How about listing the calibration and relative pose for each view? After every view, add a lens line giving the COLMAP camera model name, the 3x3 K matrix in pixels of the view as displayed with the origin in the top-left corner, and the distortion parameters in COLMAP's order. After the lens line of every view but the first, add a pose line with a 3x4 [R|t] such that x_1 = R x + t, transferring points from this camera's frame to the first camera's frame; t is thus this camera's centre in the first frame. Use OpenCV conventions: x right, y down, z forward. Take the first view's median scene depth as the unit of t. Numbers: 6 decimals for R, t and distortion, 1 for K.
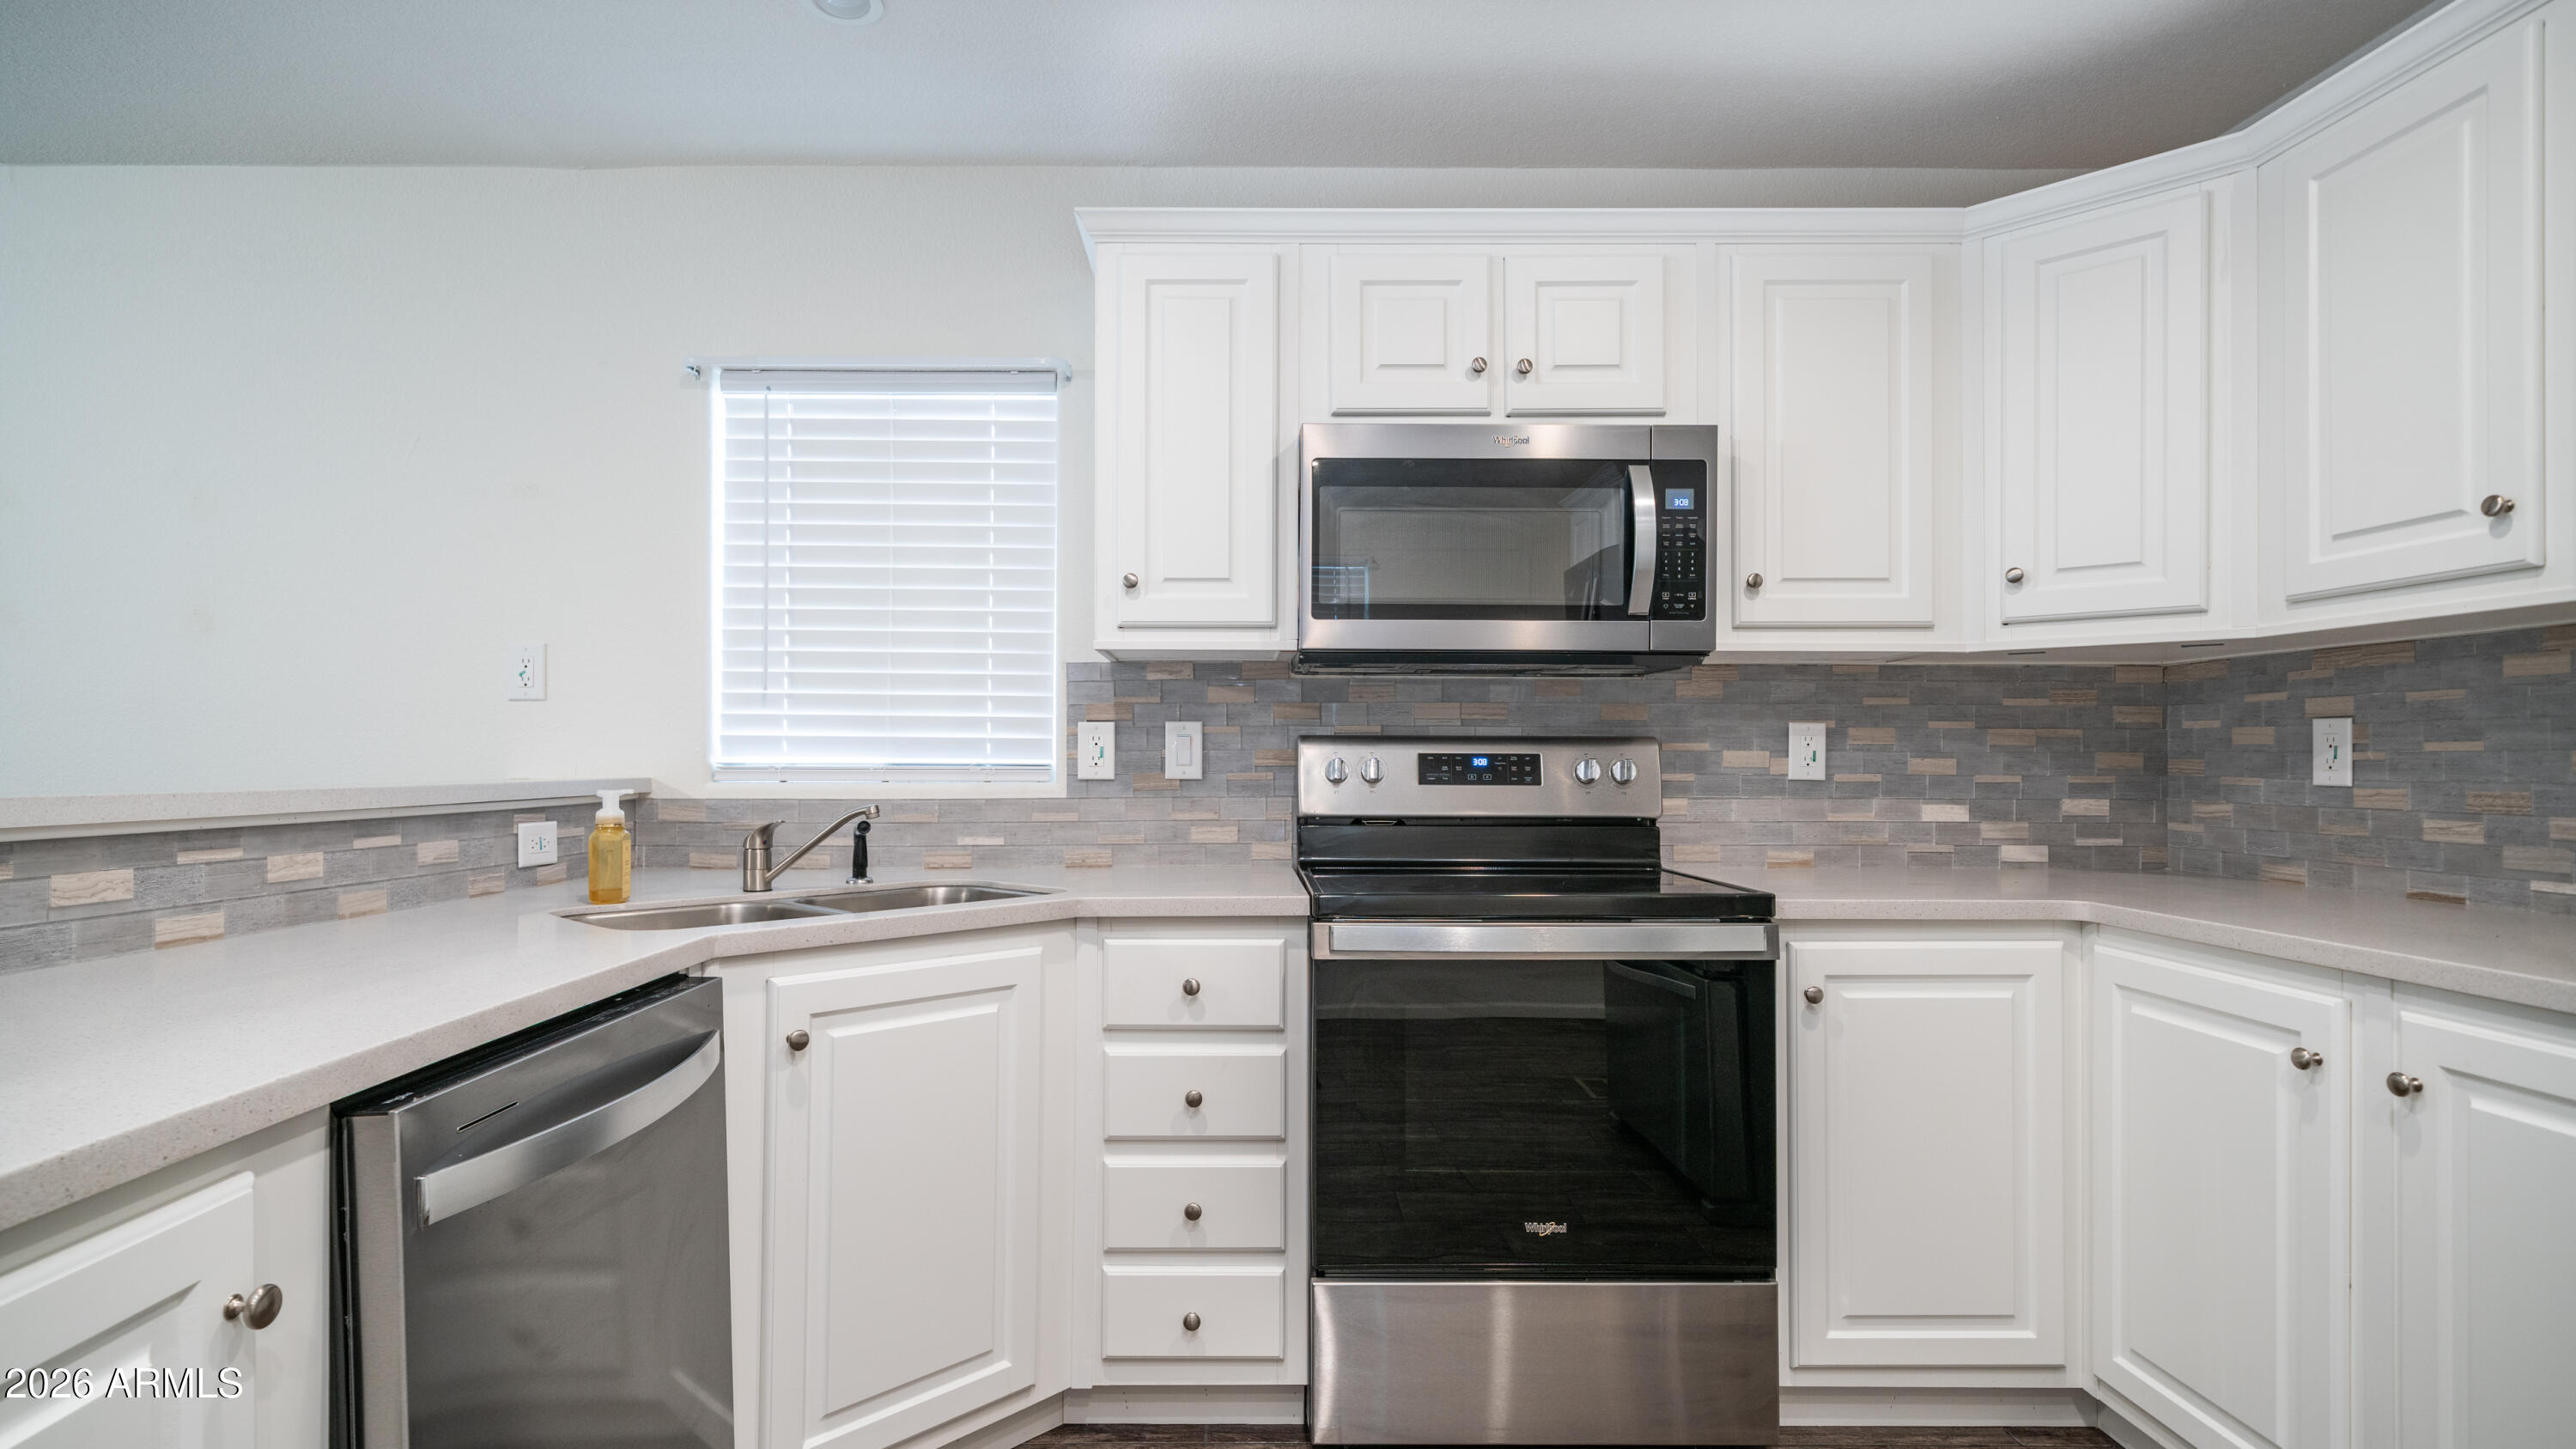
lens RADIAL K [[1241.9, 0, 1249.7], [0, 1241.9, 752.8], [0, 0, 1]] dist [0.000213, 0.000885]
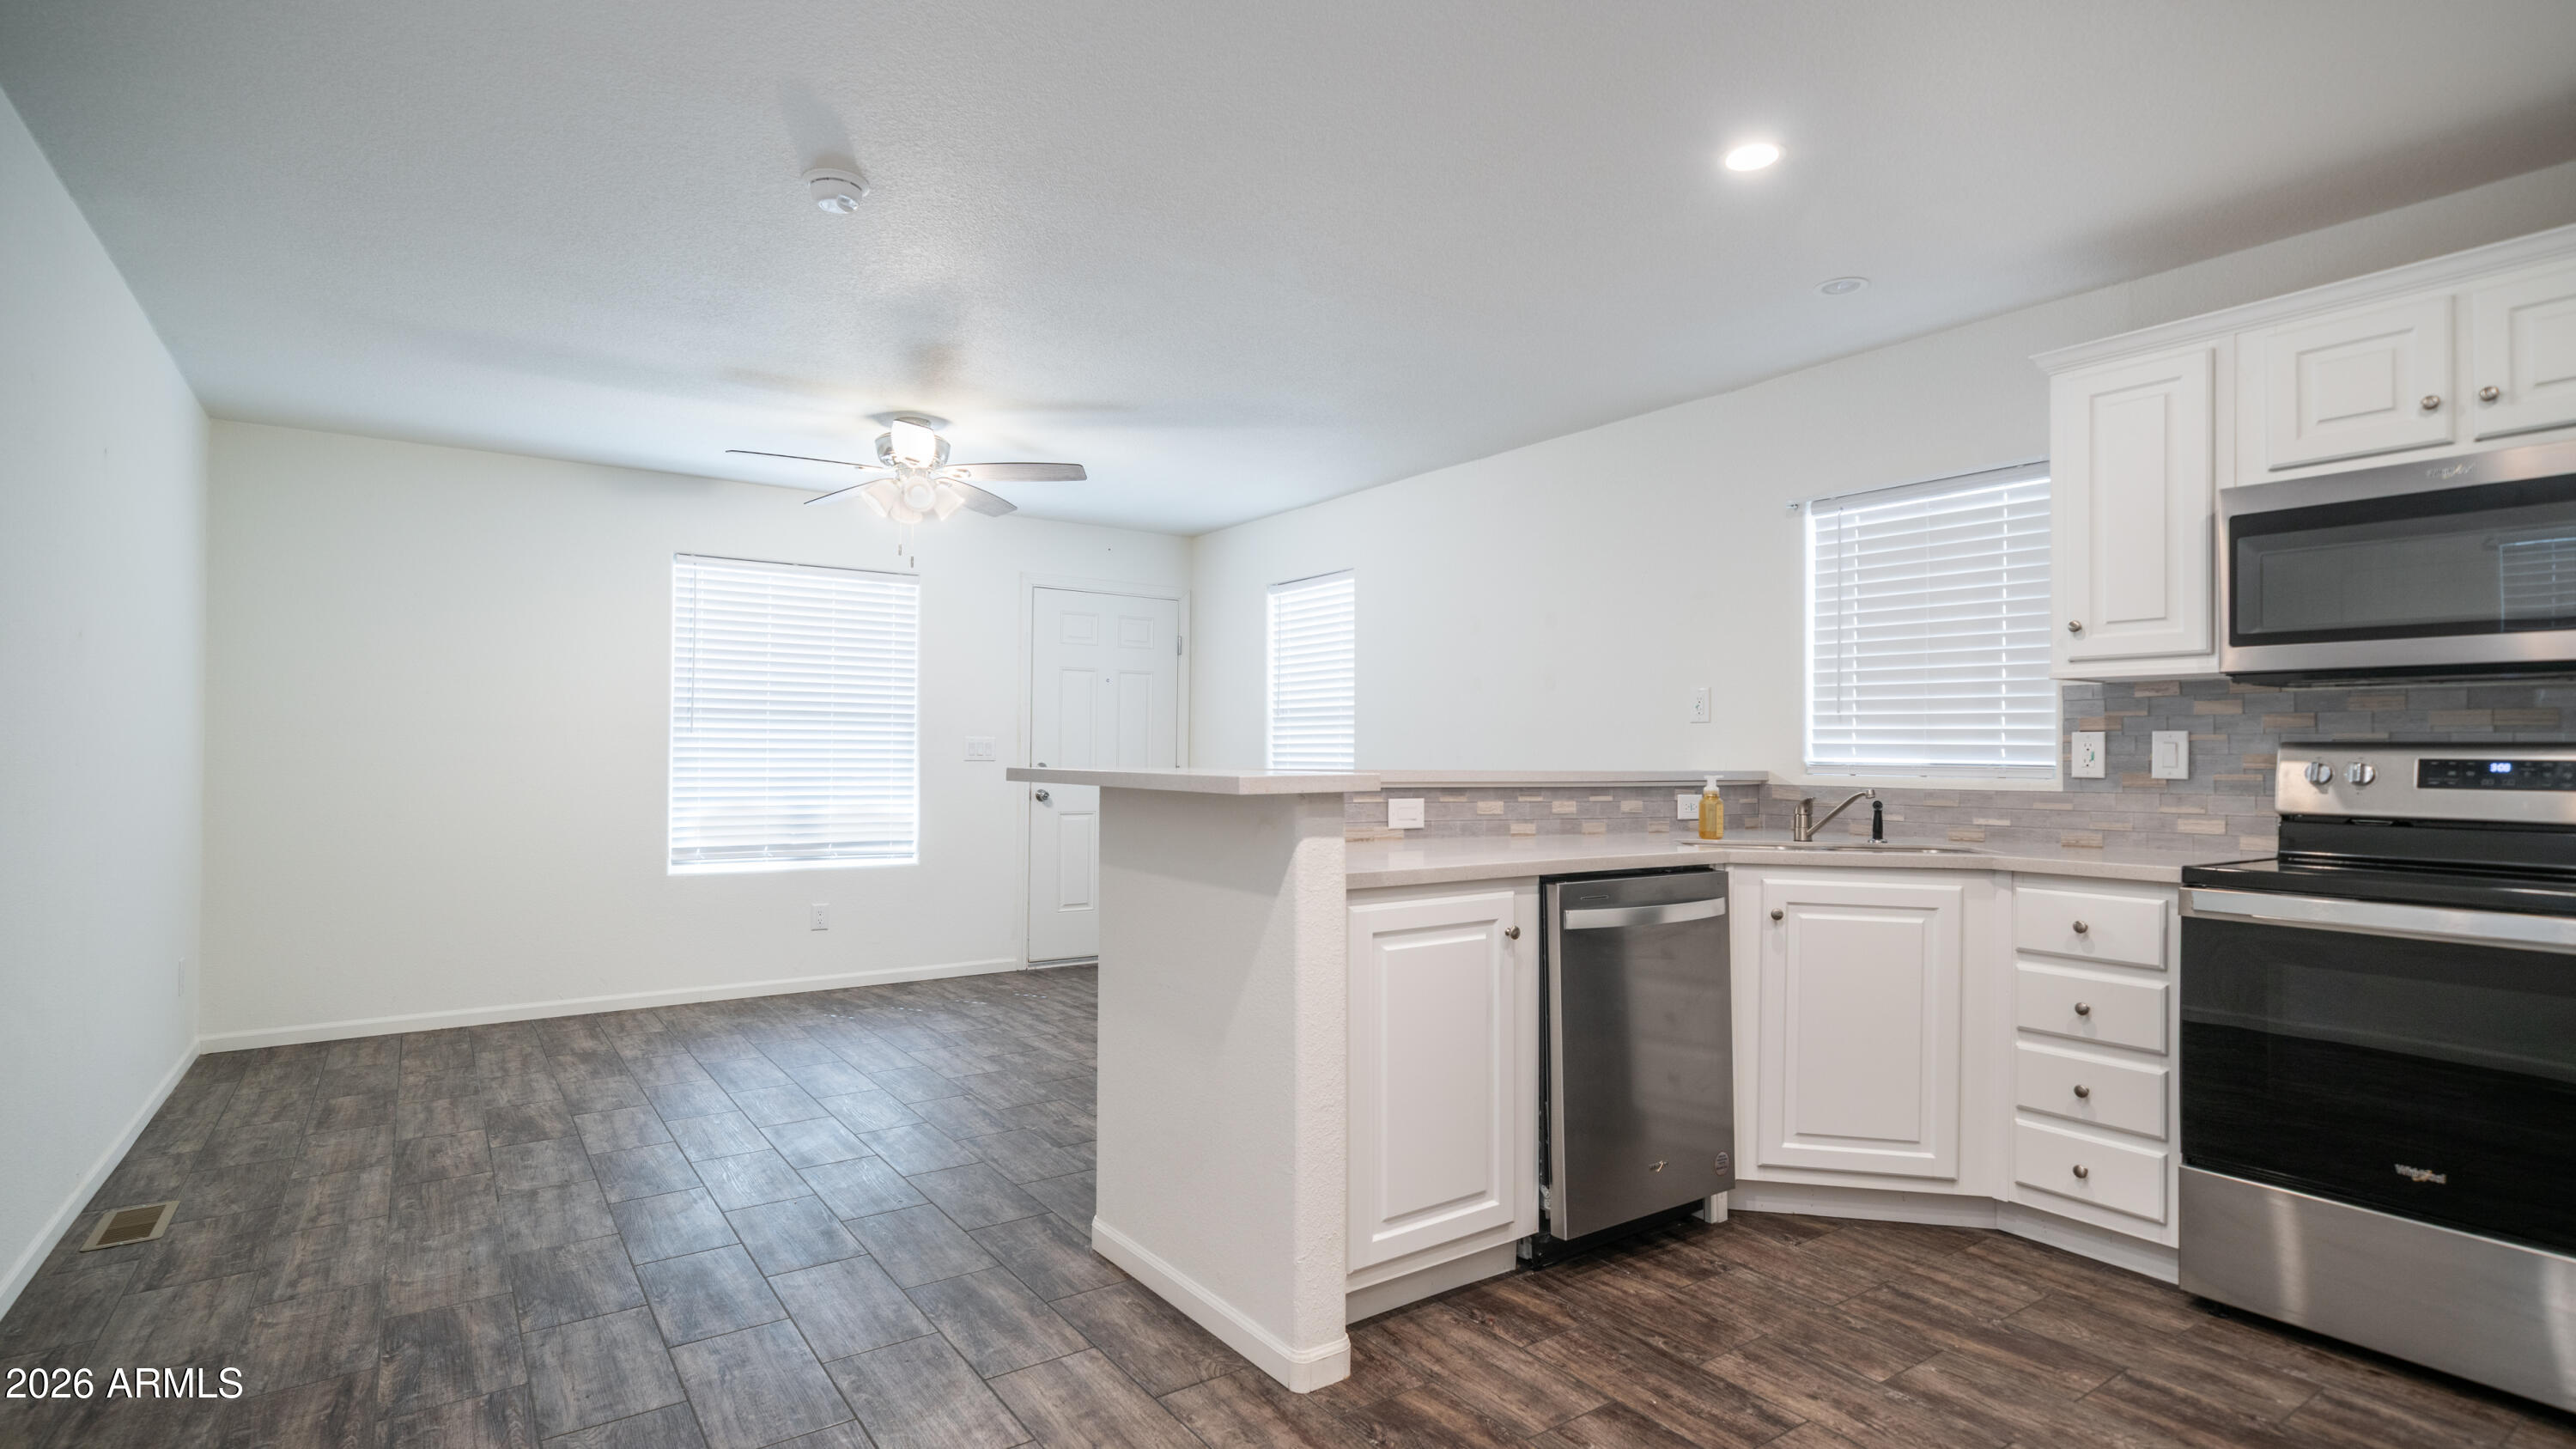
lens RADIAL K [[1241.9, 0, 1236.7], [0, 1241.9, 738.8], [0, 0, 1]] dist [0.000213, 0.000885]
pose [[0.547782, -0.005911, -0.836600, 0.472422], [-0.005471, 0.999928, -0.010648, 0.000140], [0.836603, 0.010410, 0.547711, -0.426179]]
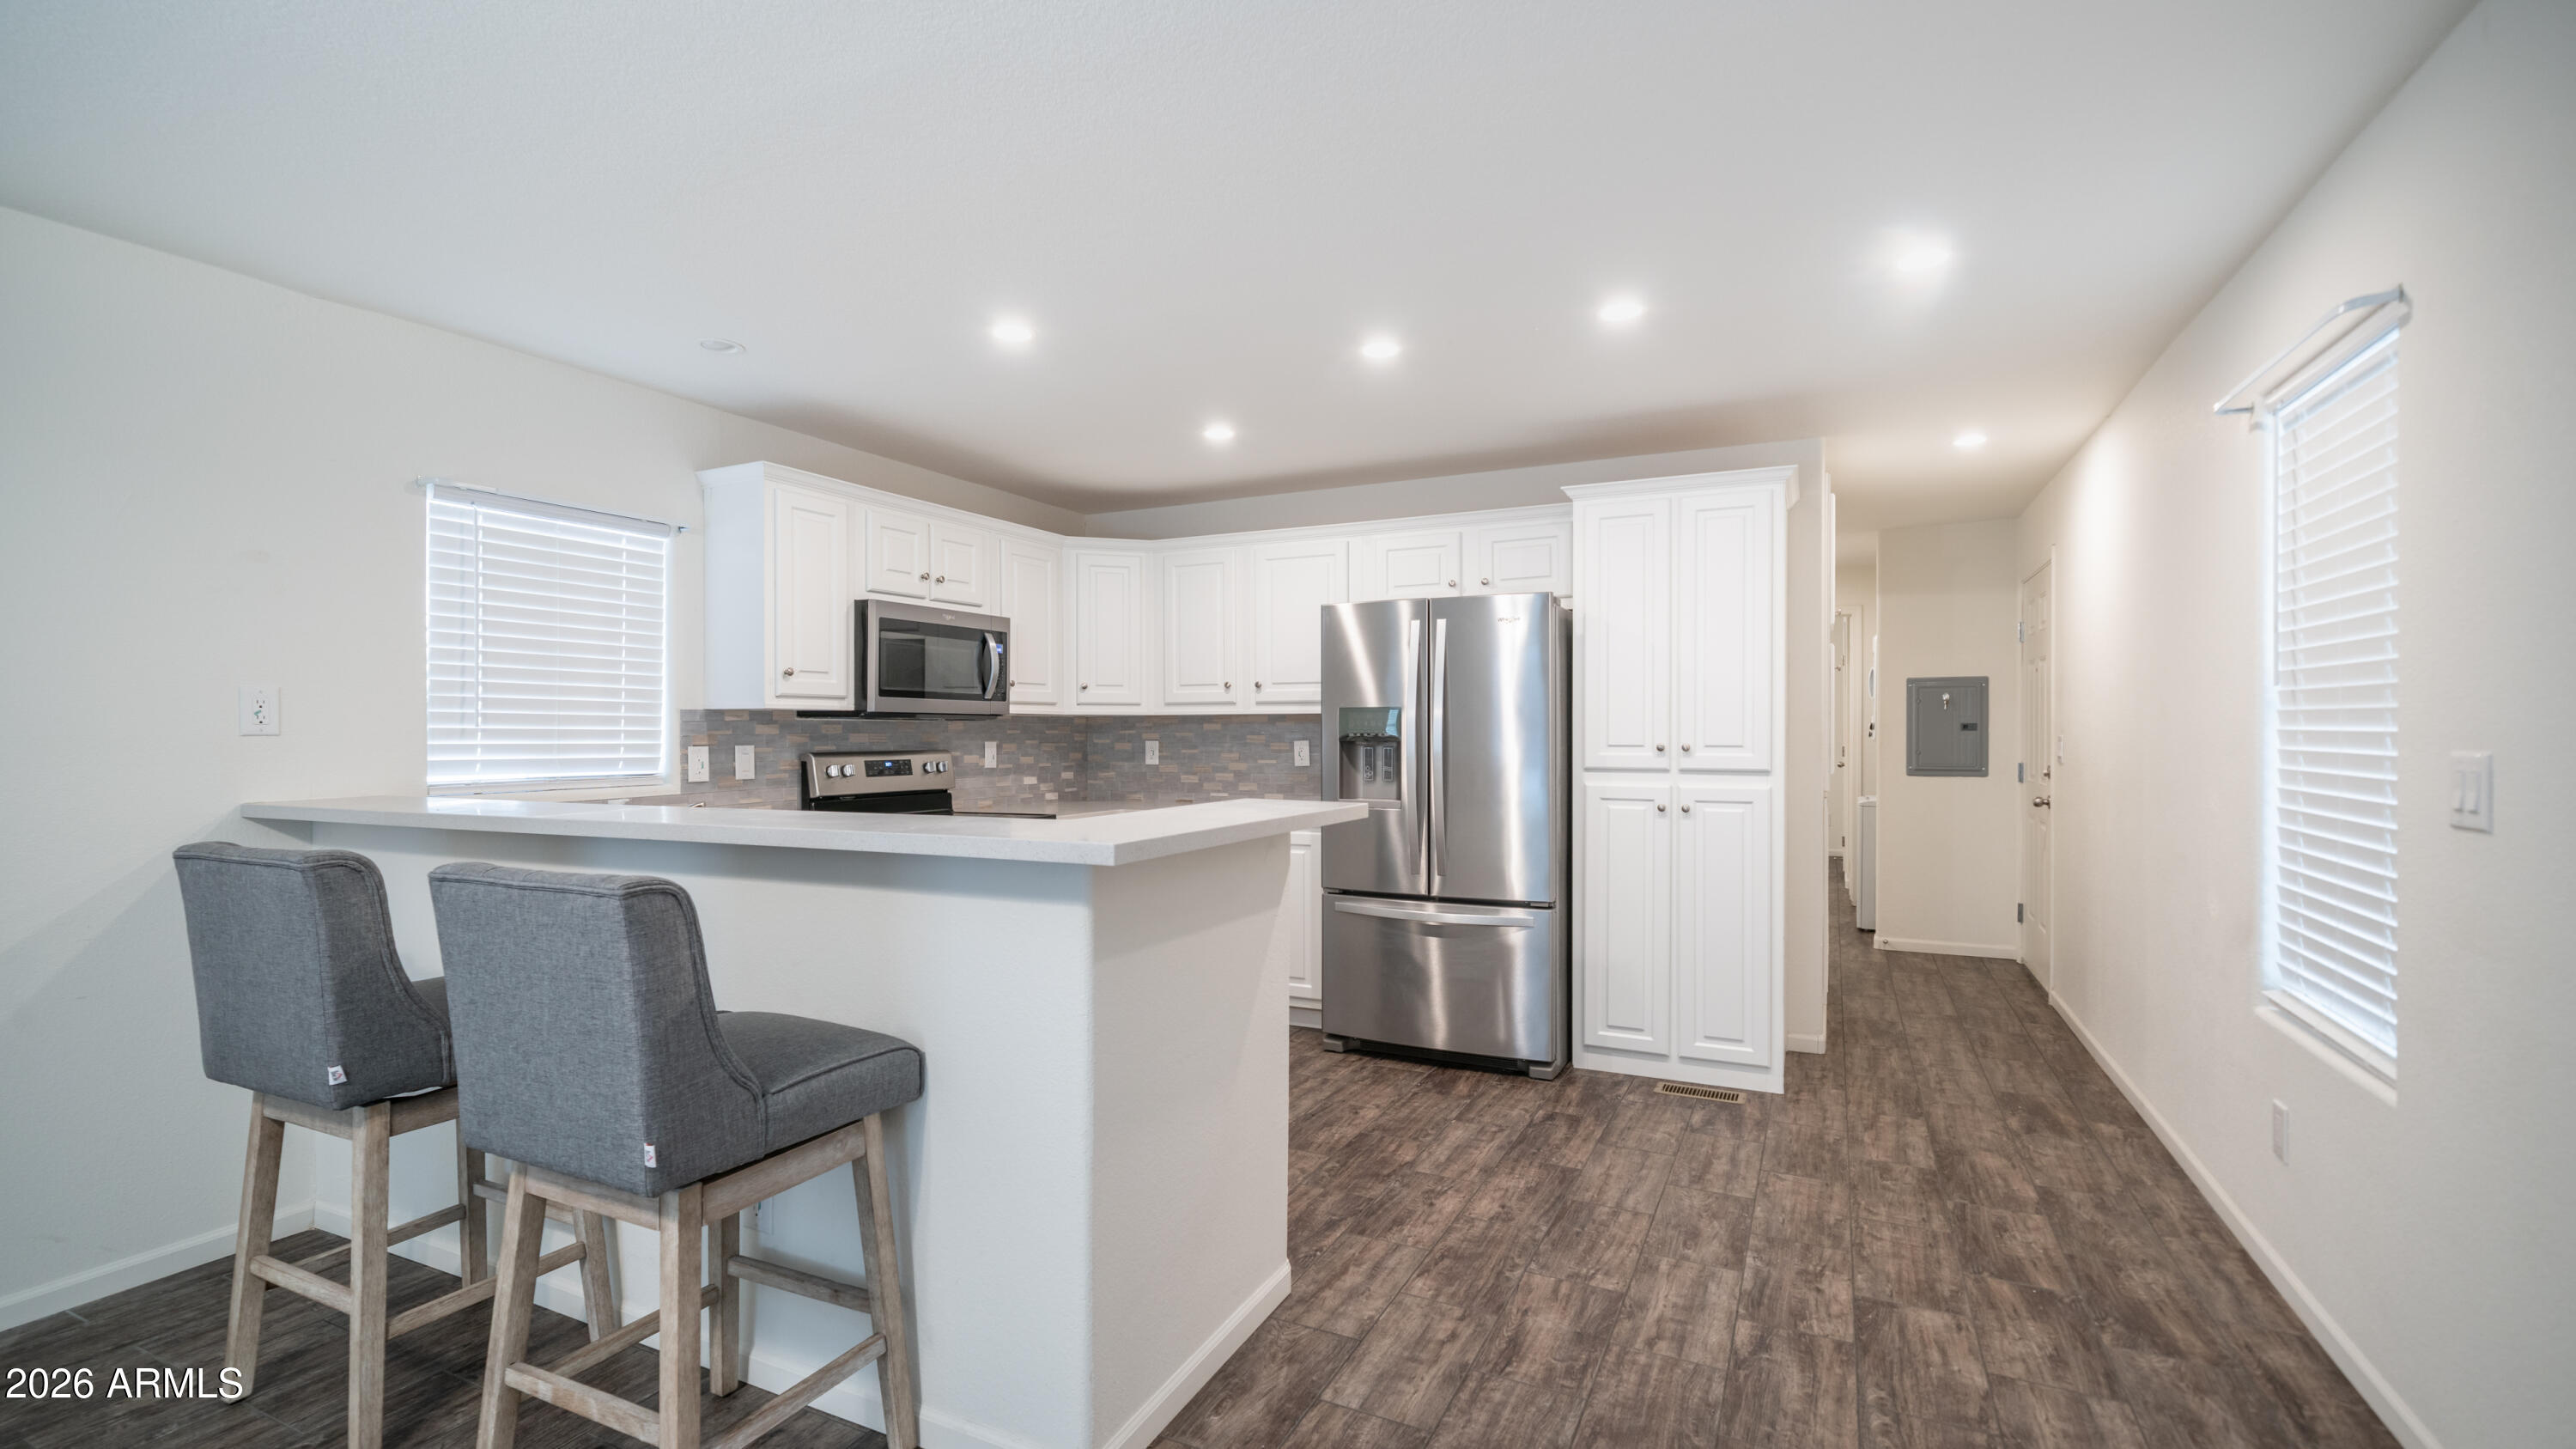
lens RADIAL K [[1134.9, 0, 1268.1], [0, 1134.9, 735.8], [0, 0, 1]] dist [-0.000043, 0.001668]
pose [[0.447845, -0.007254, 0.894082, -1.153230], [0.000635, 0.999969, 0.007794, -0.051419], [-0.894111, -0.002923, 0.447836, -0.341223]]
